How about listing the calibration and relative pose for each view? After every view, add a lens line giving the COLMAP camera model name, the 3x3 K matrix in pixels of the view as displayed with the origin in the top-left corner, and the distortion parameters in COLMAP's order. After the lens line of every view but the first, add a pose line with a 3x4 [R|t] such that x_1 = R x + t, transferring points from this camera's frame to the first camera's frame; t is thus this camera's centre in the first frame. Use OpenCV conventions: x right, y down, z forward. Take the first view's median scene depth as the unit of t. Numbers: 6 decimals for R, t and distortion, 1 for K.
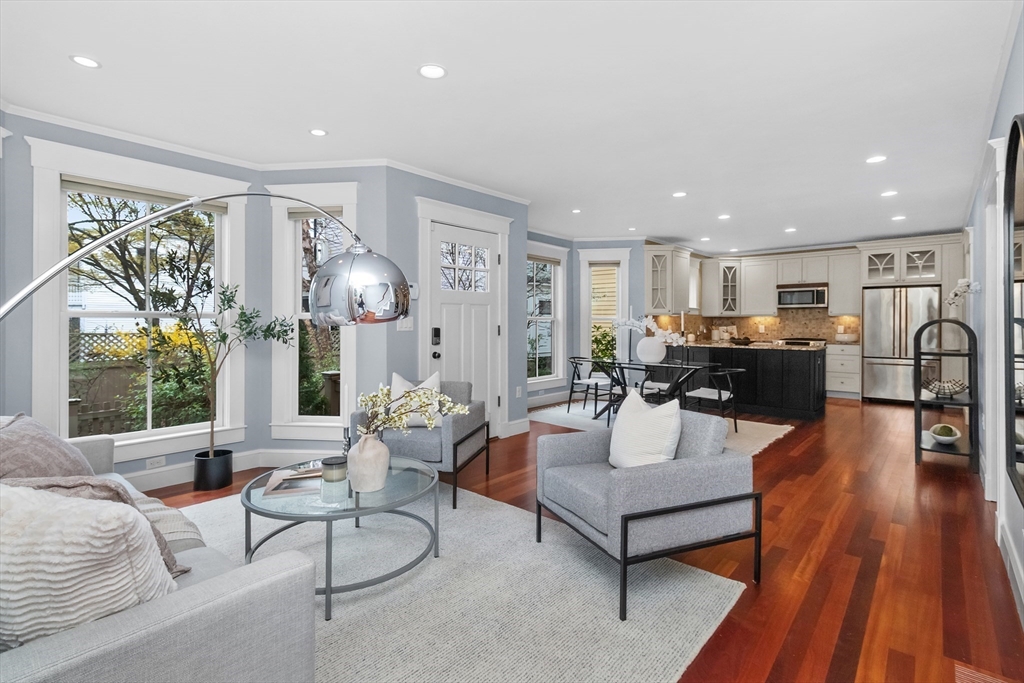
lens RADIAL K [[475.9, 0, 518.2], [0, 475.9, 322.7], [0, 0, 1]] dist [0.003686, 0.000484]
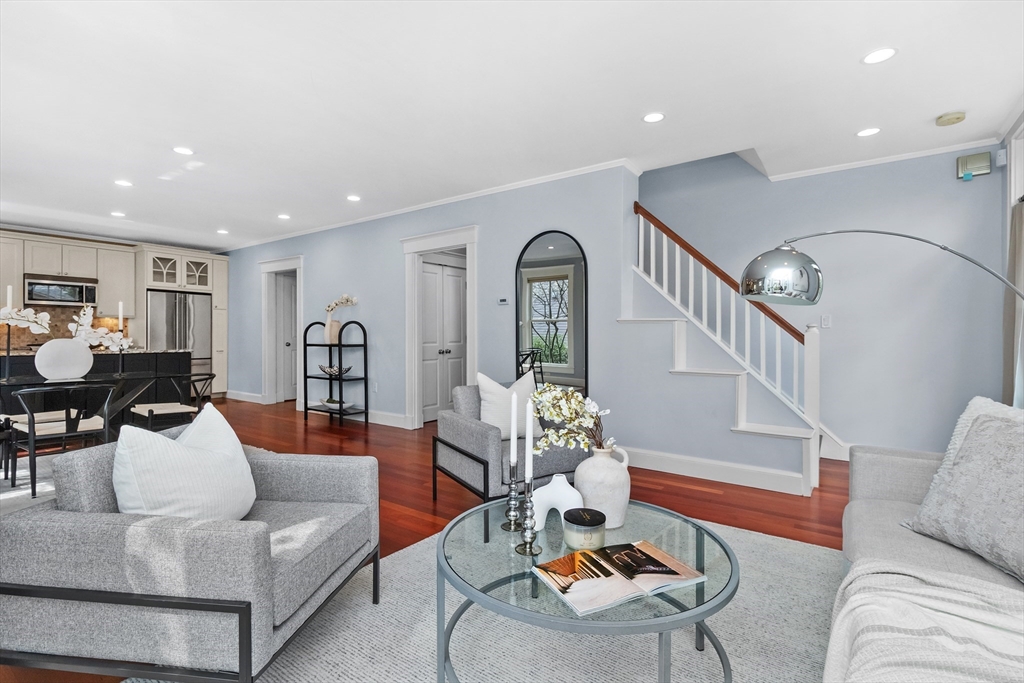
lens RADIAL K [[475.9, 0, 519.1], [0, 475.9, 332.3], [0, 0, 1]] dist [0.003686, 0.000484]
pose [[-0.153526, -0.003058, 0.988140, -0.352011], [-0.004976, 0.999985, 0.002322, 0.008152], [-0.988132, -0.004560, -0.153539, 0.381133]]
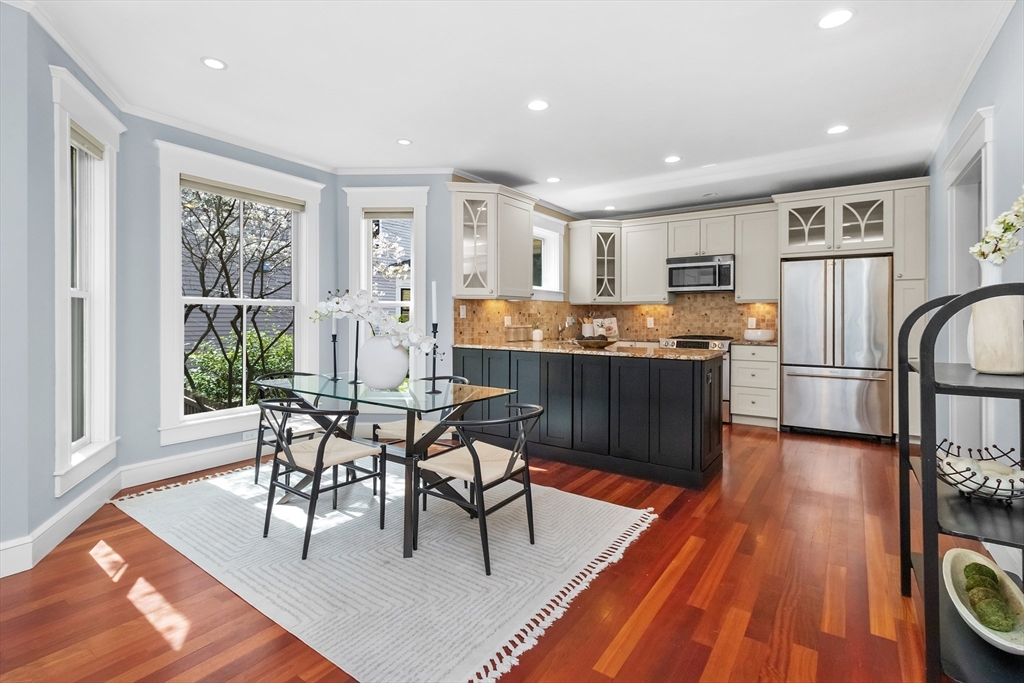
lens RADIAL K [[475.9, 0, 524.4], [0, 475.9, 314.2], [0, 0, 1]] dist [0.003686, 0.000484]
pose [[0.990910, 0.005499, 0.134413, 0.270537], [-0.004372, 0.999953, -0.008676, 0.009035], [-0.134455, 0.008009, 0.990887, 0.379234]]
